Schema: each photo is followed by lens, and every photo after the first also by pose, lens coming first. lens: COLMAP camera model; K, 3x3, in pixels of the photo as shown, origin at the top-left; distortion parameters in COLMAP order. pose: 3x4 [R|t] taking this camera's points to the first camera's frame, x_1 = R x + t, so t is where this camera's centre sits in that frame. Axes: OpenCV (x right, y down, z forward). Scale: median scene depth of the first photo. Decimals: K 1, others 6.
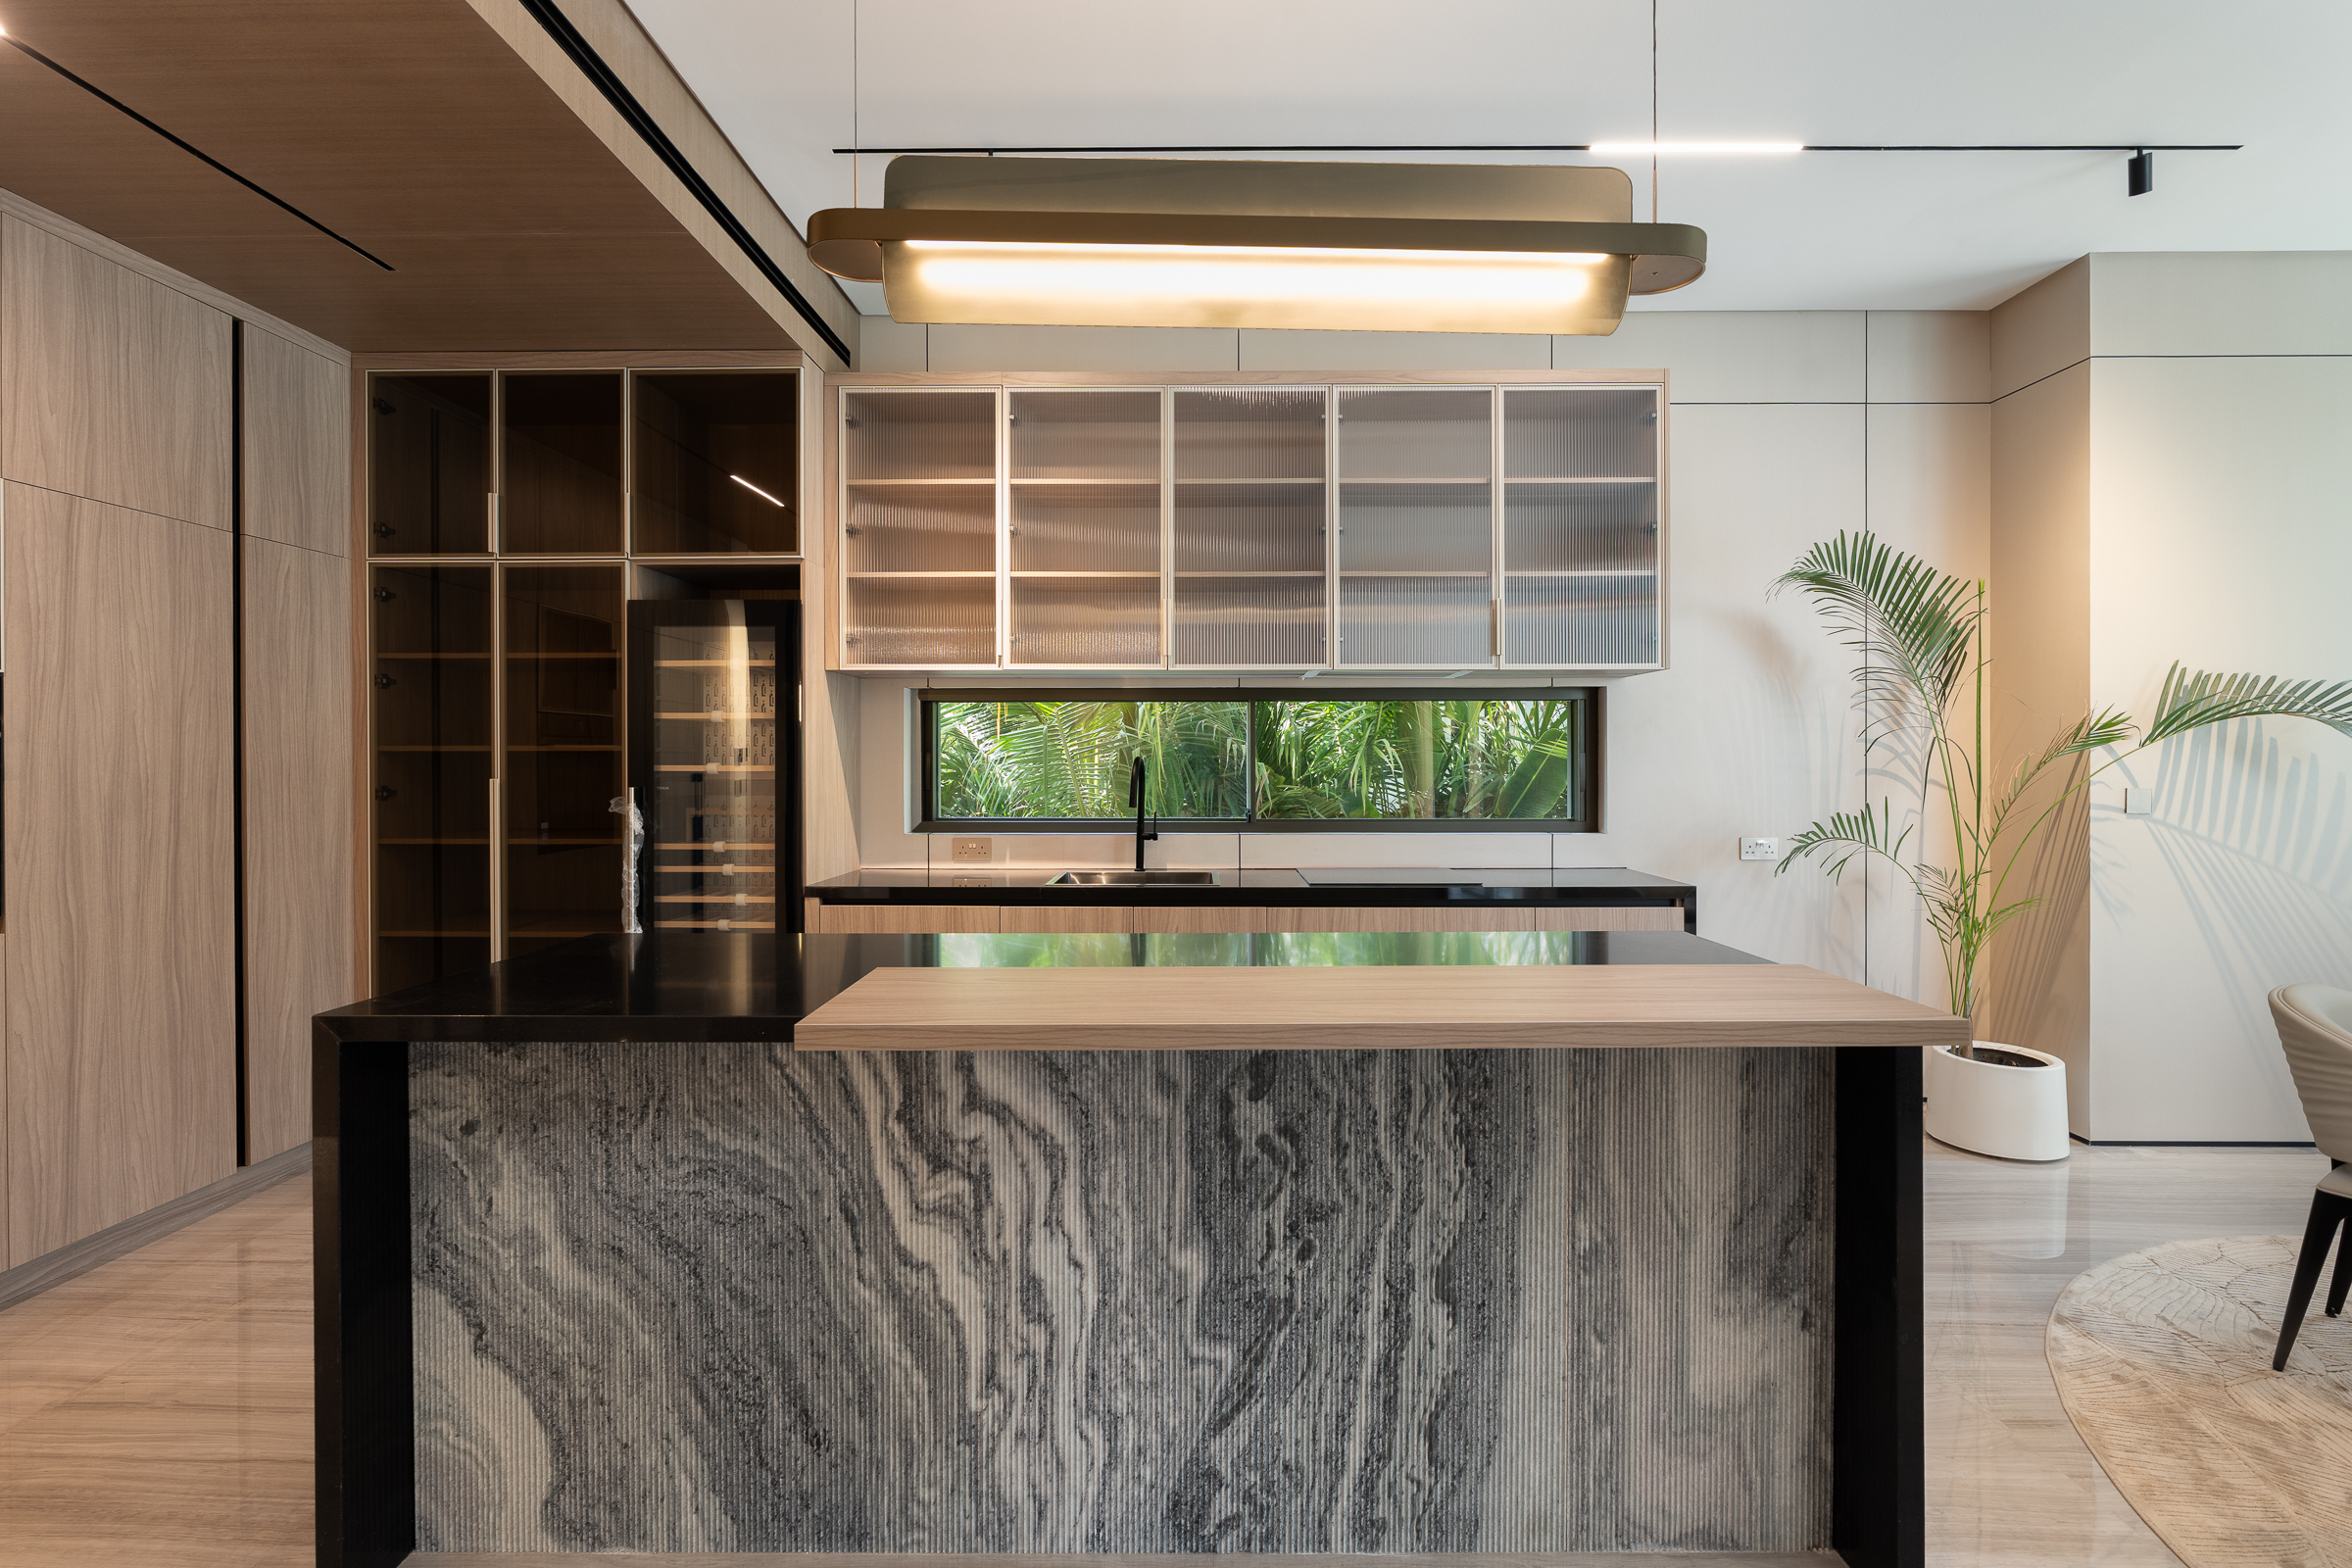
lens RADIAL K [[1072.3, 0, 1177.9], [0, 1072.3, 760.7], [0, 0, 1]] dist [-0.002955, 0.001493]
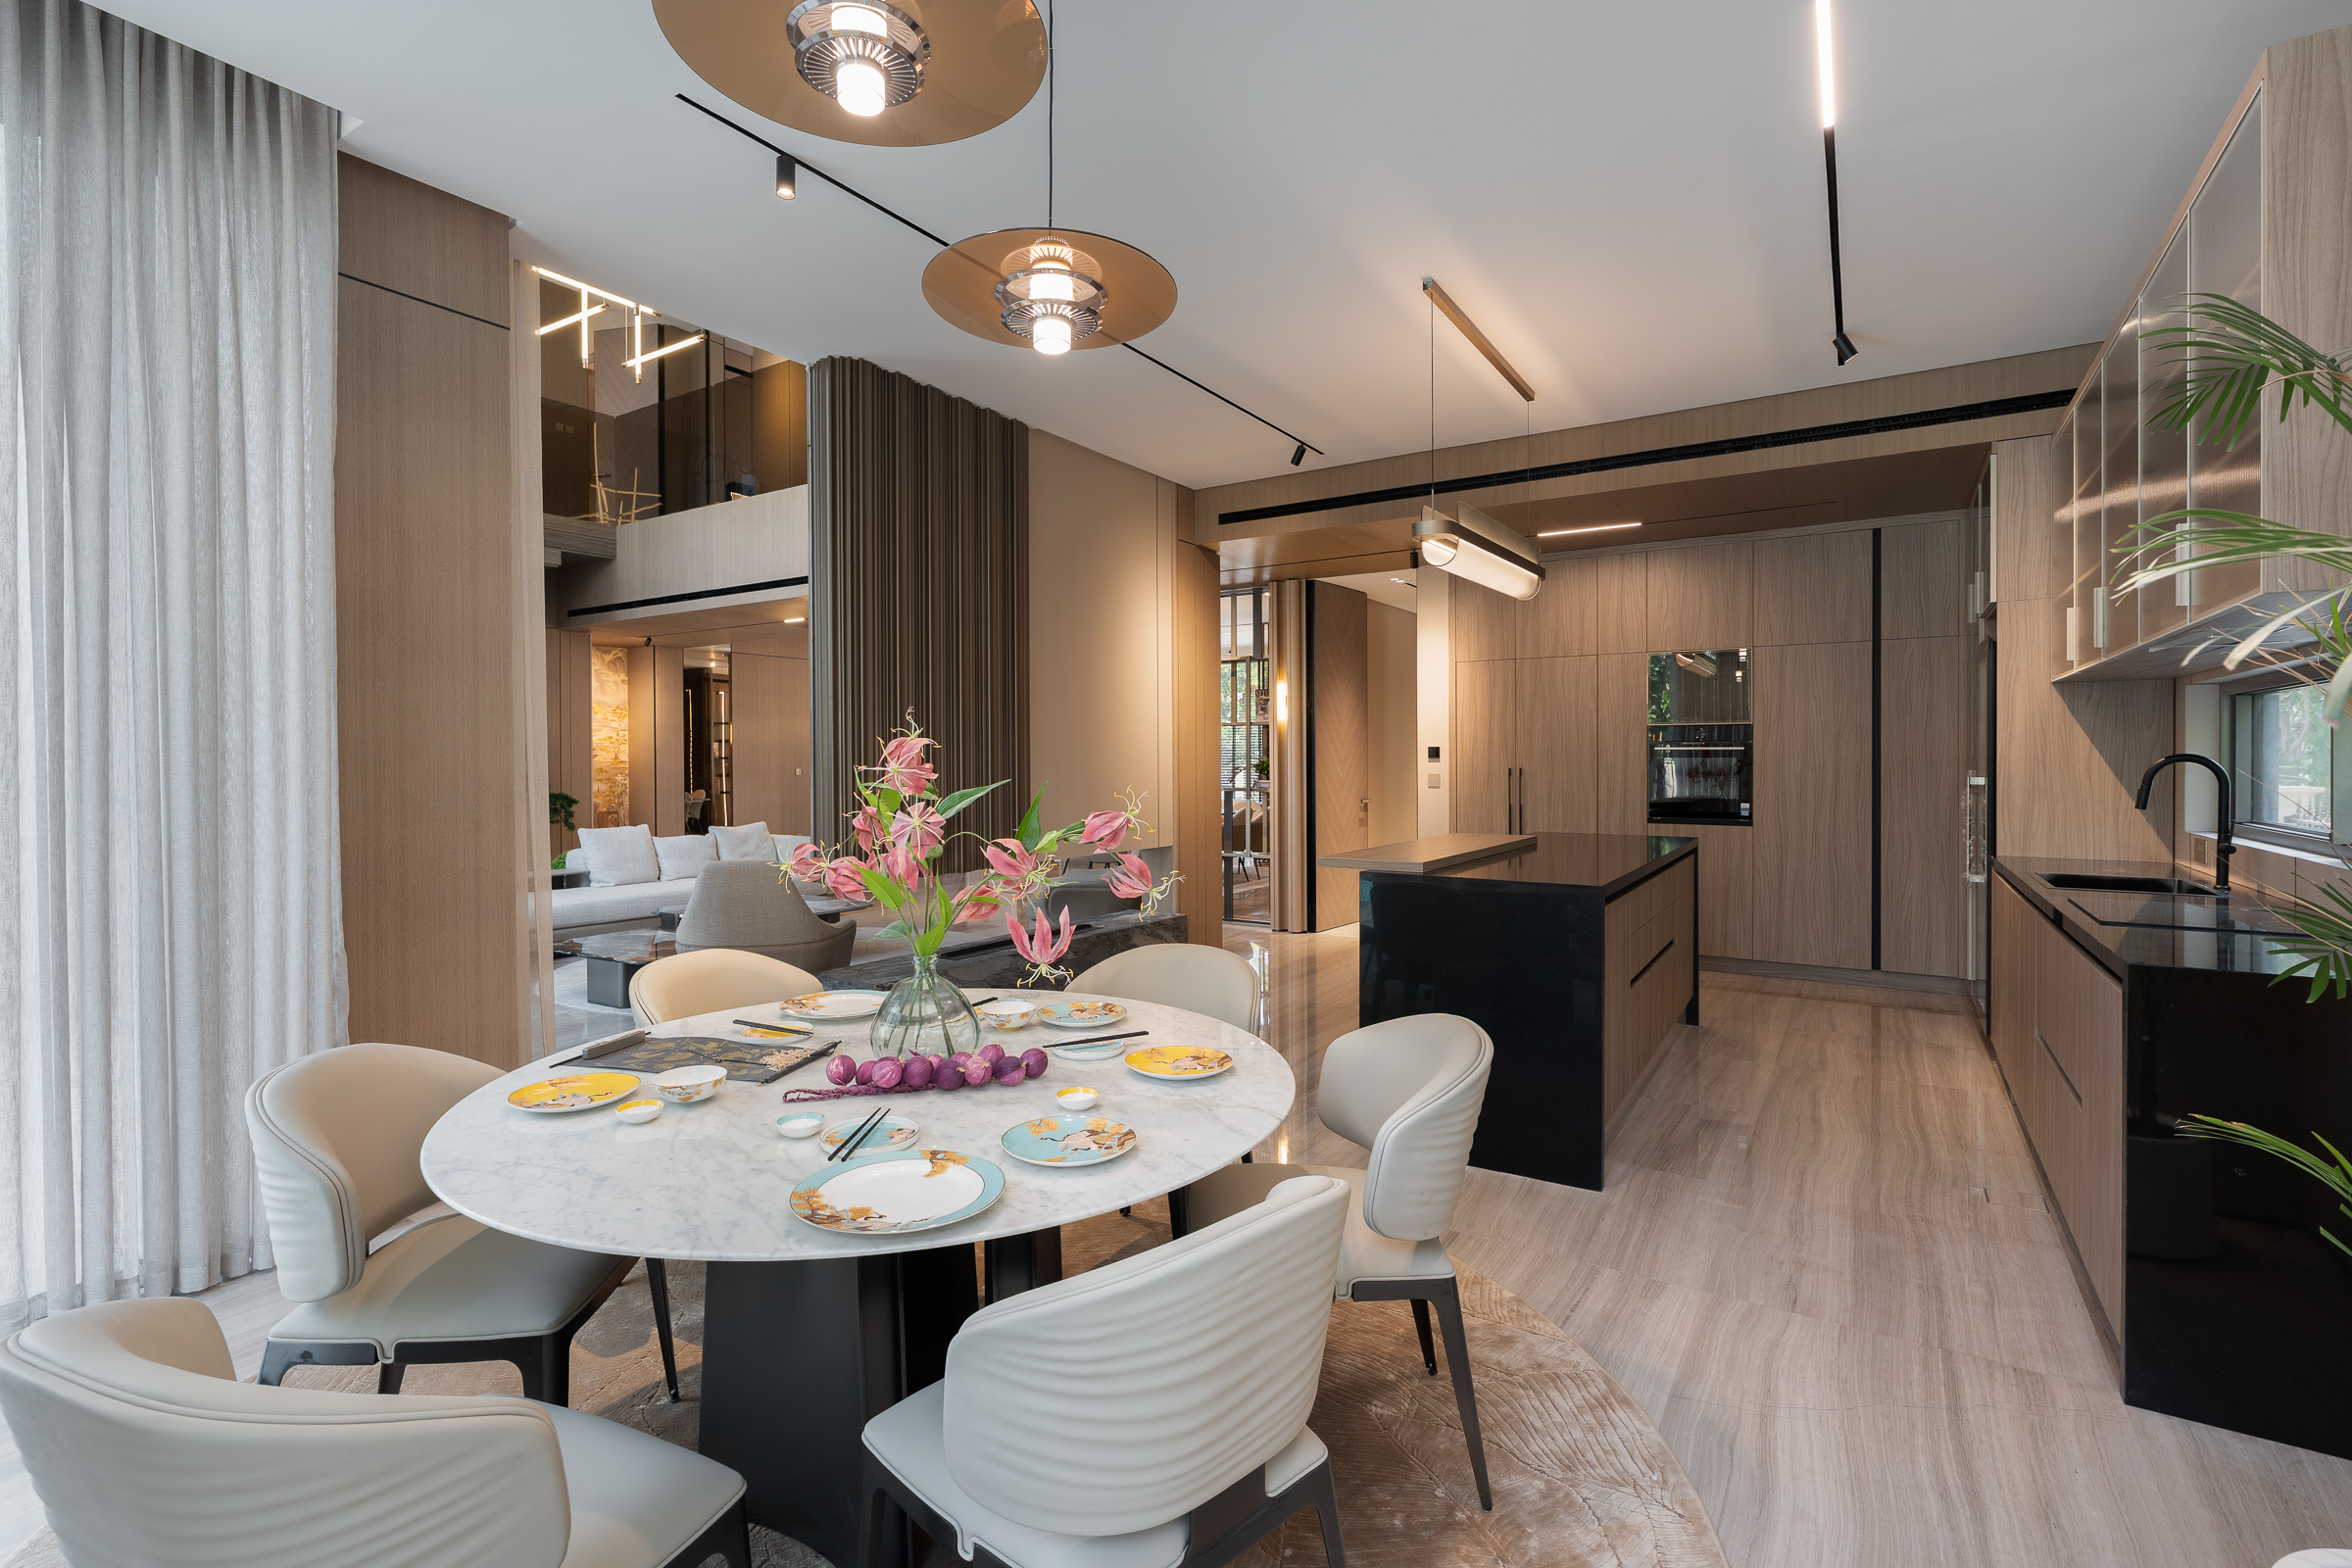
lens RADIAL K [[1064.3, 0, 1176.0], [0, 1064.3, 784.0], [0, 0, 1]] dist [-0.003295, 0.000115]
pose [[-0.537553, 0.016269, -0.843073, 1.516176], [0.001570, 0.999831, 0.018292, 0.010255], [0.843229, 0.008510, -0.537488, 1.038365]]
